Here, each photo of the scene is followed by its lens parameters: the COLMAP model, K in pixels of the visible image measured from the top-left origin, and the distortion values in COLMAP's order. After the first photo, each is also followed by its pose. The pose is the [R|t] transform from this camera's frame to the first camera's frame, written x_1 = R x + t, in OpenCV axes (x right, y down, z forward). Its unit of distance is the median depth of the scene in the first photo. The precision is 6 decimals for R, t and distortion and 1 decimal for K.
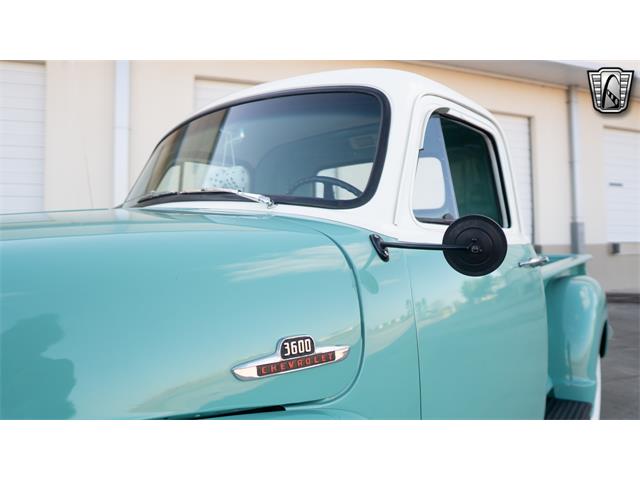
lens RADIAL K [[447.2, 0, 318.3], [0, 447.2, 235.4], [0, 0, 1]] dist [-0.103122, 0.060052]
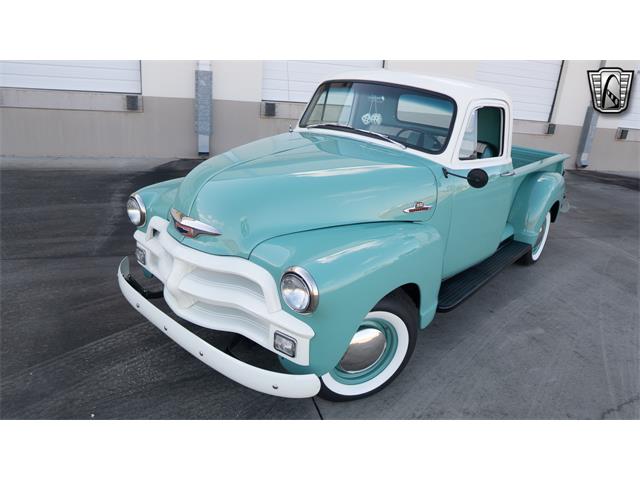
lens RADIAL K [[447.2, 0, 319.8], [0, 447.2, 242.4], [0, 0, 1]] dist [-0.103122, 0.060052]
pose [[0.995015, 0.099426, -0.007752, -0.247392], [-0.089614, 0.925511, 0.367966, -0.220884], [0.043760, -0.365437, 0.929807, -0.762316]]
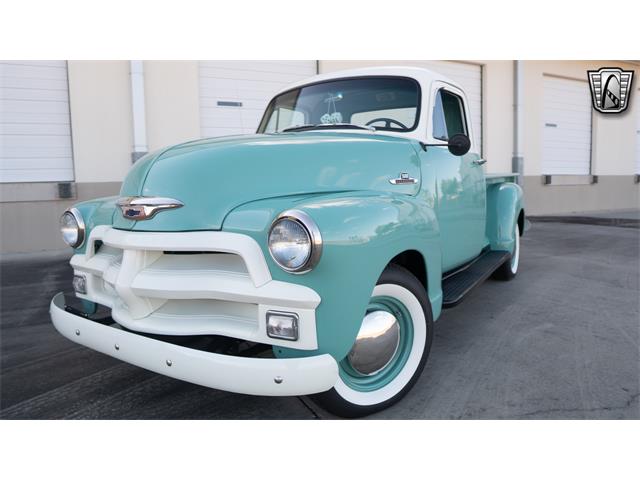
lens RADIAL K [[447.2, 0, 319.8], [0, 447.2, 240.5], [0, 0, 1]] dist [-0.103122, 0.060052]
pose [[0.994260, -0.025546, 0.103894, -0.314167], [0.010521, 0.989714, 0.142672, 0.081804], [-0.106470, -0.140760, 0.984302, -0.660775]]
